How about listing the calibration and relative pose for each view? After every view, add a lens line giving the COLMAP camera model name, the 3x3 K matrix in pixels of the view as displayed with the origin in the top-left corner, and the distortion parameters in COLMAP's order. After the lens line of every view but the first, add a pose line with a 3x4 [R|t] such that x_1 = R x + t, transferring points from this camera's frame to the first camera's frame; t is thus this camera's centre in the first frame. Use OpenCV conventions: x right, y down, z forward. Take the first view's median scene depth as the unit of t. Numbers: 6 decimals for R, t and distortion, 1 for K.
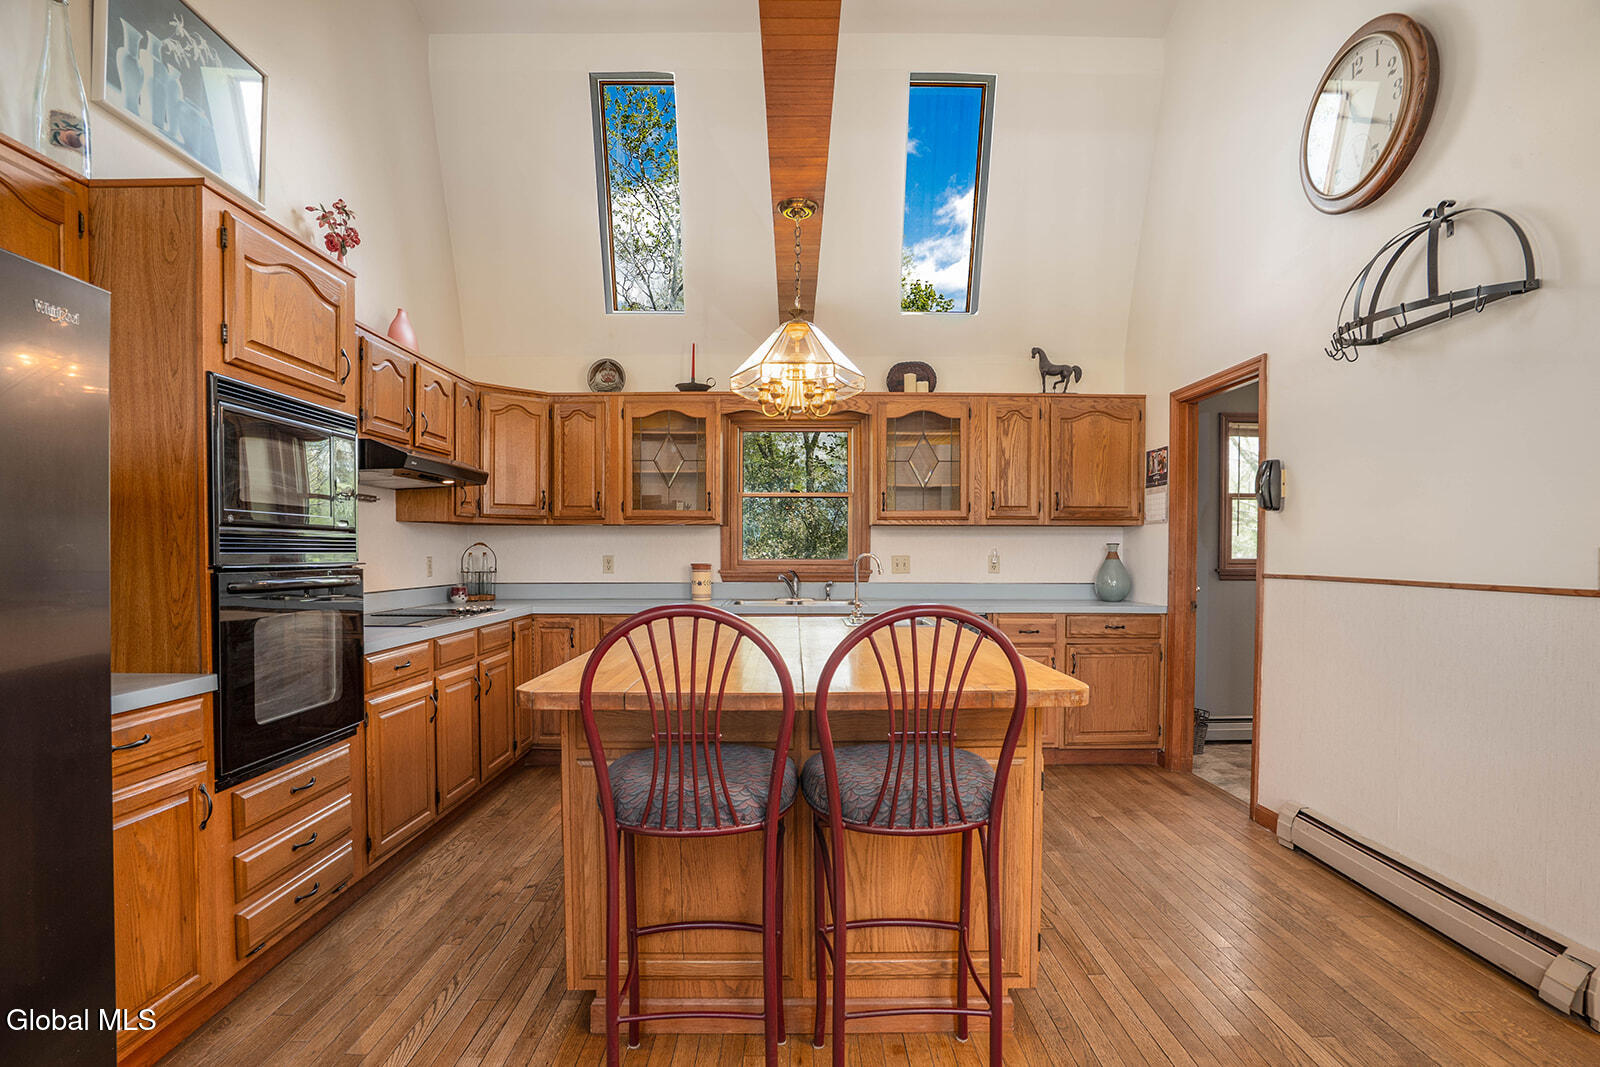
lens RADIAL K [[791.8, 0, 800.1], [0, 791.8, 573.0], [0, 0, 1]] dist [-0.071702, 0.029036]
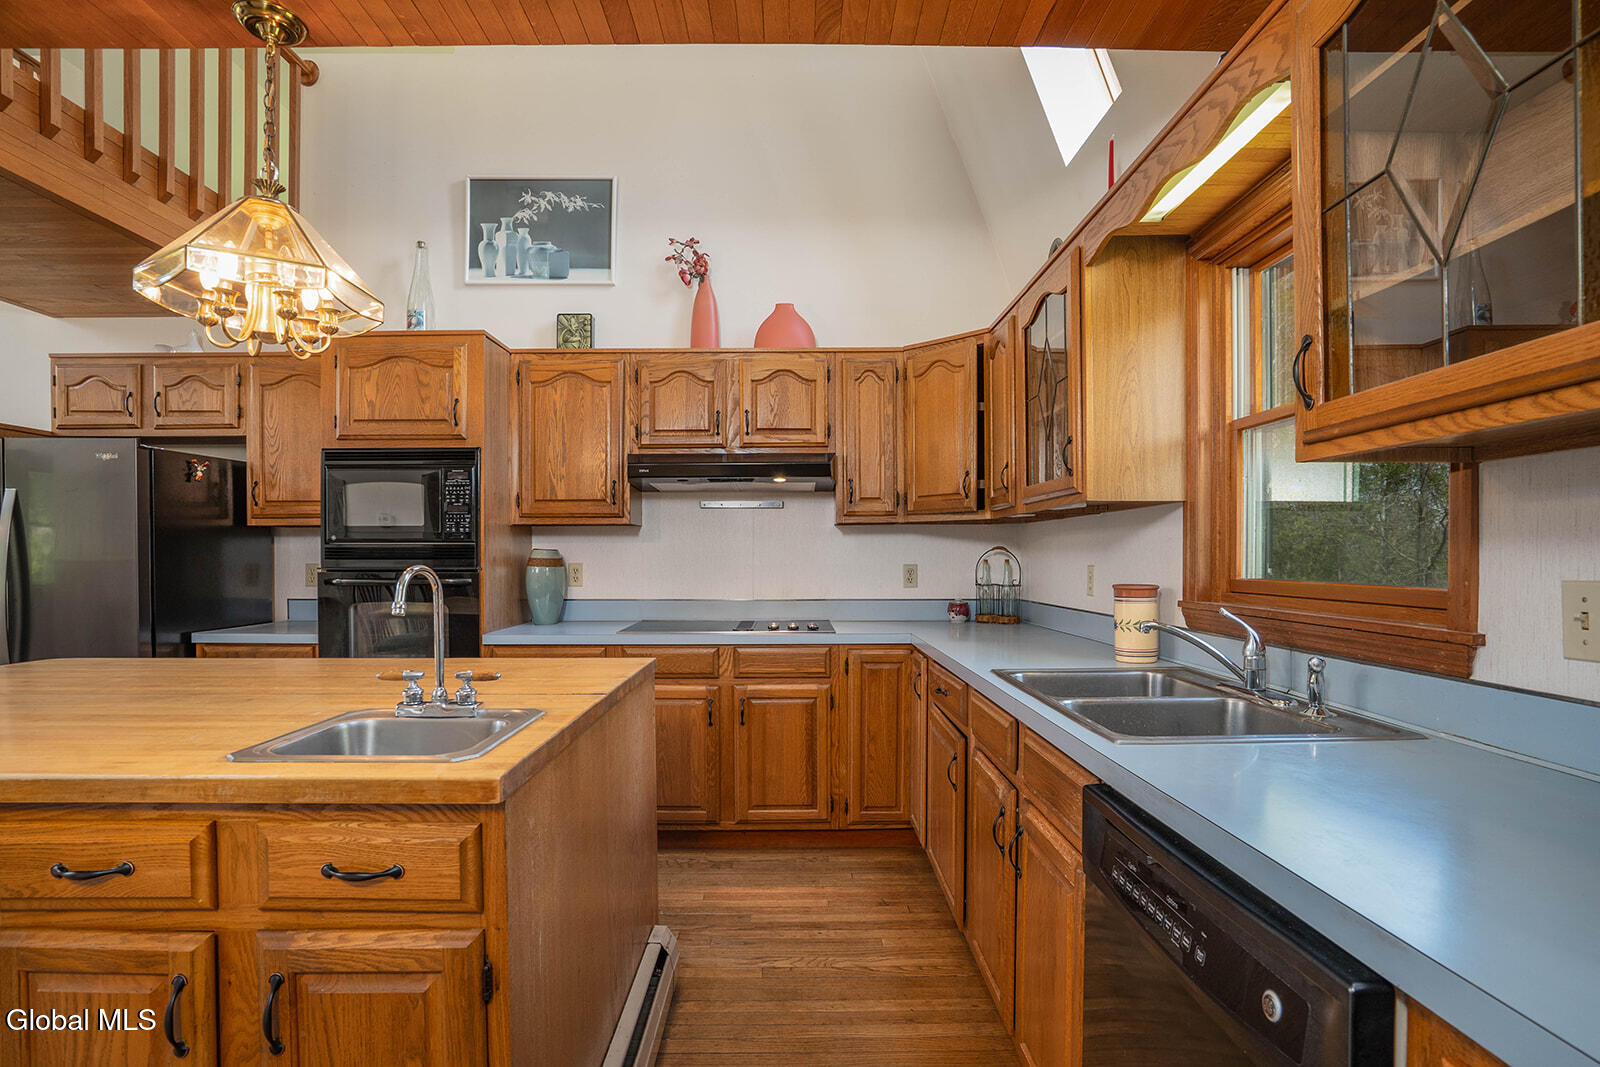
lens RADIAL K [[777.2, 0, 797.0], [0, 777.2, 564.7], [0, 0, 1]] dist [-0.071533, 0.031600]
pose [[0.003438, 0.010004, -0.999944, 0.433811], [-0.026795, 0.999592, 0.009909, -0.029462], [0.999635, 0.026759, 0.003704, 1.018945]]
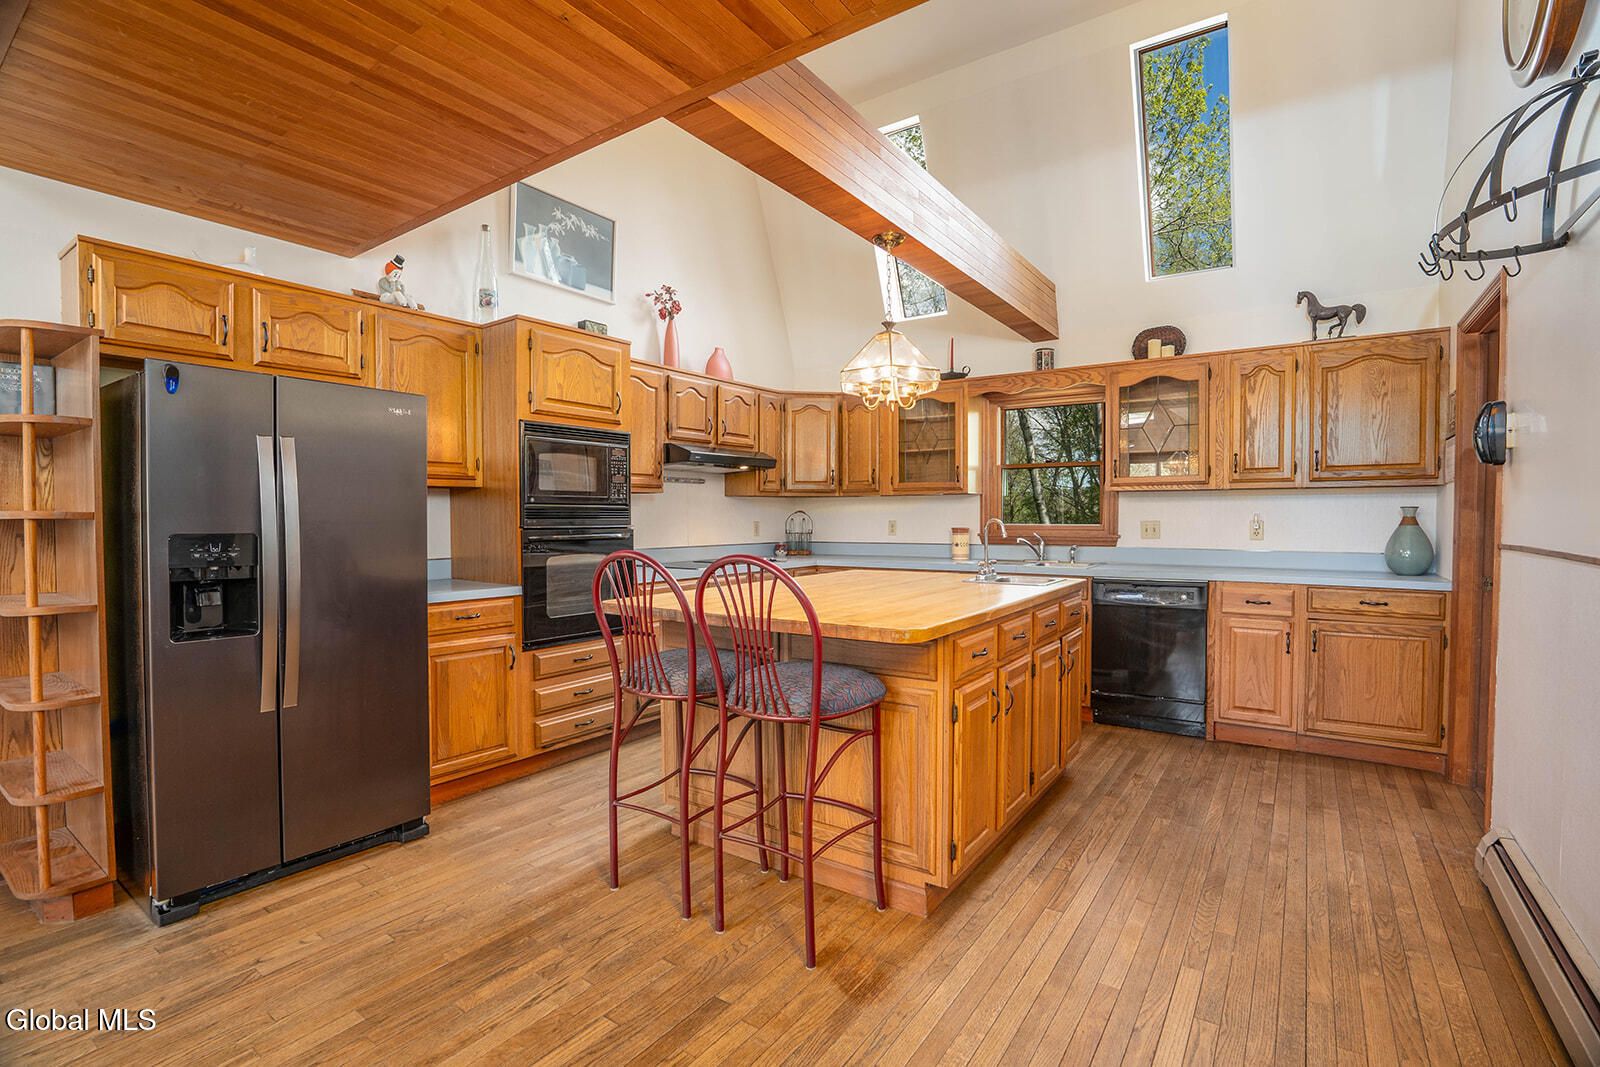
lens RADIAL K [[740.0, 0, 800.0], [0, 740.0, 533.5], [0, 0, 1]] dist [-0.064432, 0.025851]
pose [[0.815835, 0.010104, -0.578196, 0.395504], [-0.012813, 0.999918, -0.000606, 0.000250], [0.578143, 0.007903, 0.815897, -0.018388]]
